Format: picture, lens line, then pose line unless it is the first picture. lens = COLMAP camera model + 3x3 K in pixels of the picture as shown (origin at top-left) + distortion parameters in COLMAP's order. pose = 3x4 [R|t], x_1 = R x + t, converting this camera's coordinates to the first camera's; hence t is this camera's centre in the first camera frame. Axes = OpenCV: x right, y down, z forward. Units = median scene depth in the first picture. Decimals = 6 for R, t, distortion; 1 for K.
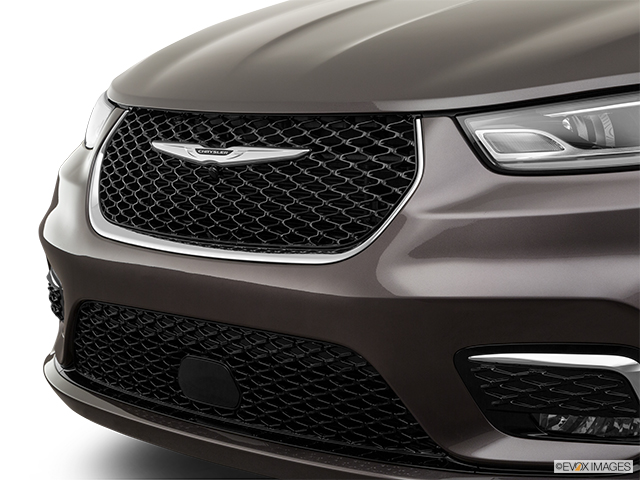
lens RADIAL K [[1606.3, 0, 320.0], [0, 1606.3, 240.0], [0, 0, 1]] dist [0.049691, 0.104293]
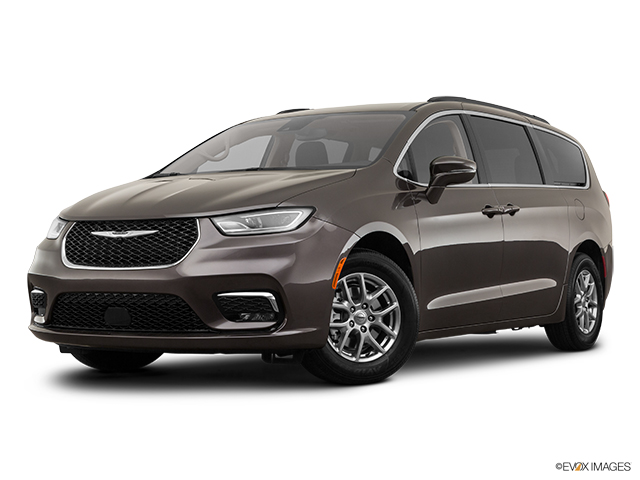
lens RADIAL K [[984.7, 0, 320.0], [0, 984.7, 240.0], [0, 0, 1]] dist [-0.025908, -0.012383]
pose [[0.963612, 0.001411, 0.267301, -0.202703], [0.027745, 0.994057, -0.105268, 0.157976], [-0.265861, 0.108853, 0.957846, -0.787229]]
